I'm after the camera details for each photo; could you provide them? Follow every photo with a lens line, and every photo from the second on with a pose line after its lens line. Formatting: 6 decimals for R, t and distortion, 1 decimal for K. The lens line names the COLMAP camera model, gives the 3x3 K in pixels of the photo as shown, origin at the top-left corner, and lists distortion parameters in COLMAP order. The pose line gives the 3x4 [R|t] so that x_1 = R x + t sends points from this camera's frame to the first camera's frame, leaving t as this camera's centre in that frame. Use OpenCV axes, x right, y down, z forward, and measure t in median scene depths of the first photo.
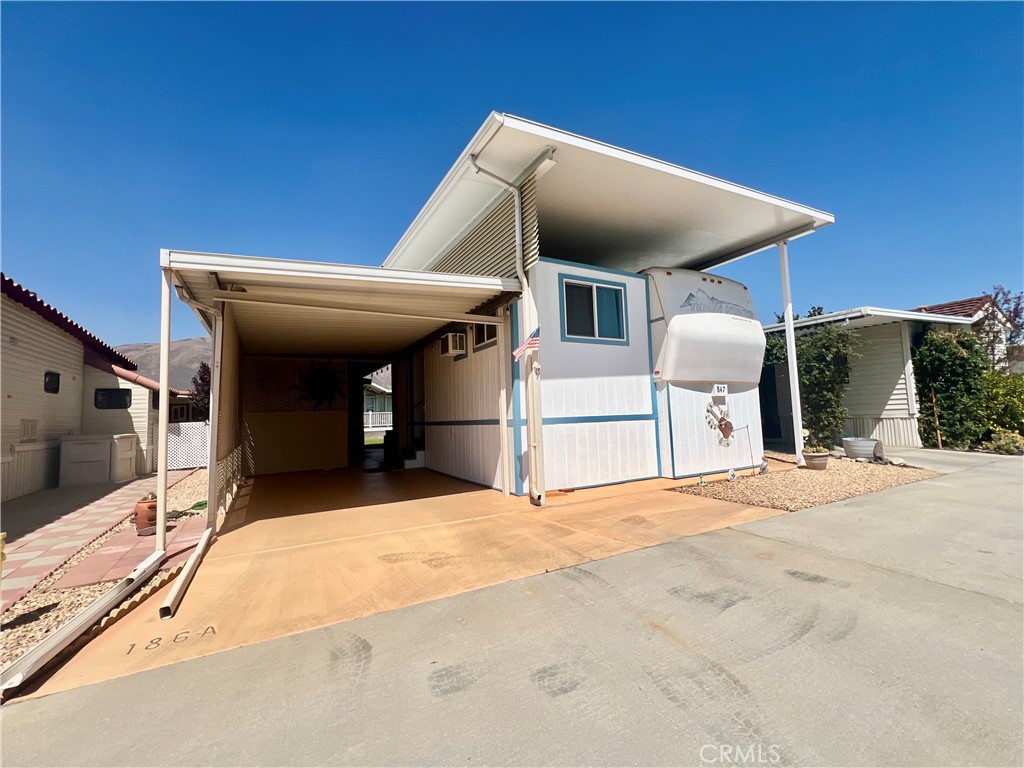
lens RADIAL K [[435.1, 0, 507.6], [0, 435.1, 382.6], [0, 0, 1]] dist [-0.002185, -0.000002]
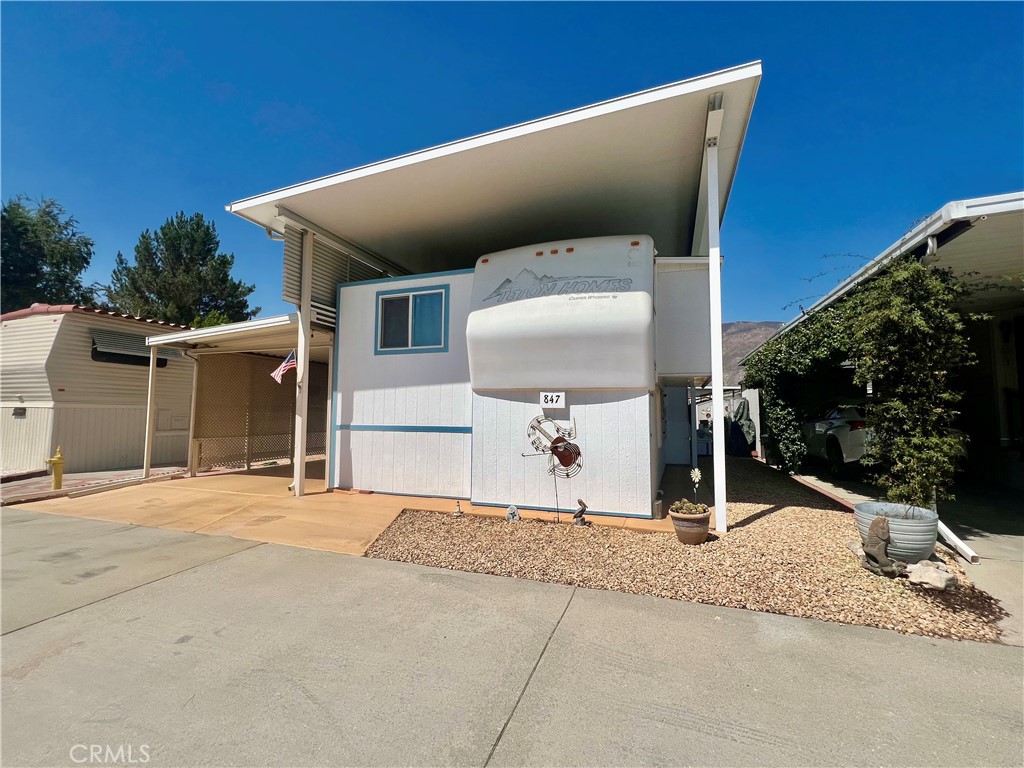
lens RADIAL K [[435.1, 0, 509.9], [0, 435.1, 384.0], [0, 0, 1]] dist [-0.002185, -0.000002]
pose [[0.660962, -0.014563, -0.750278, 1.012827], [0.032016, 0.999449, 0.008805, -0.019219], [0.749736, -0.029841, 0.661064, 0.466117]]
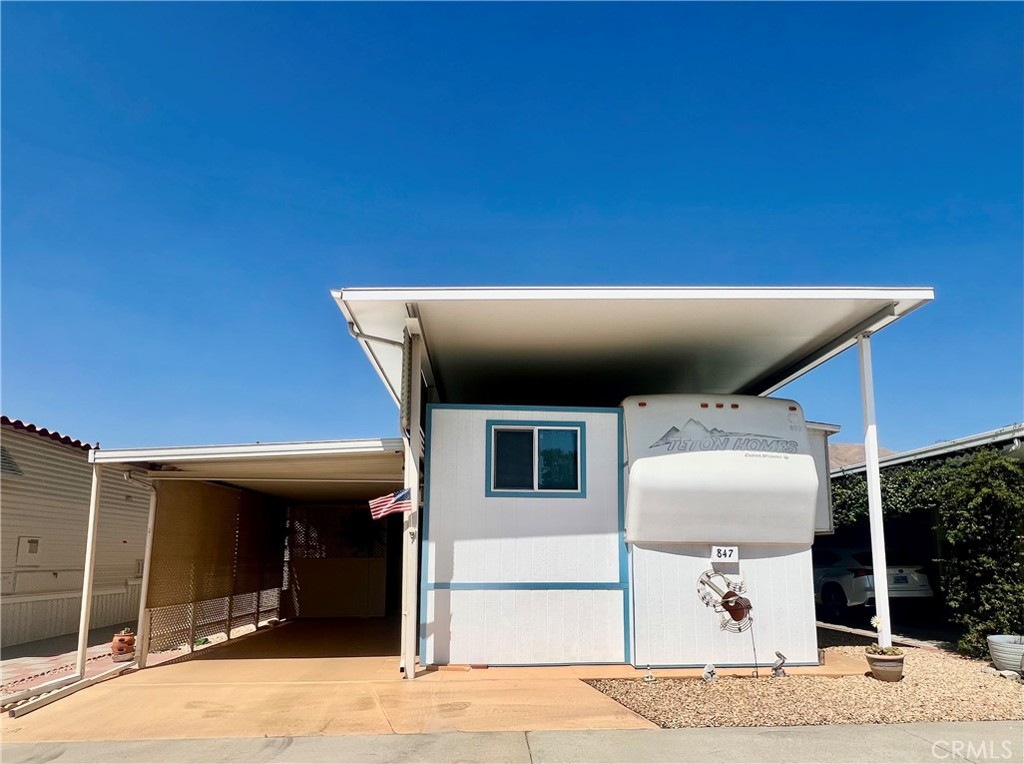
lens RADIAL K [[552.6, 0, 519.7], [0, 552.6, 491.7], [0, 0, 1]] dist [-0.000777, -0.001876]
pose [[0.906225, -0.014428, -0.422550, 0.581090], [0.001695, 0.999534, -0.030494, -0.061729], [0.422793, 0.026918, 0.905827, 0.003938]]
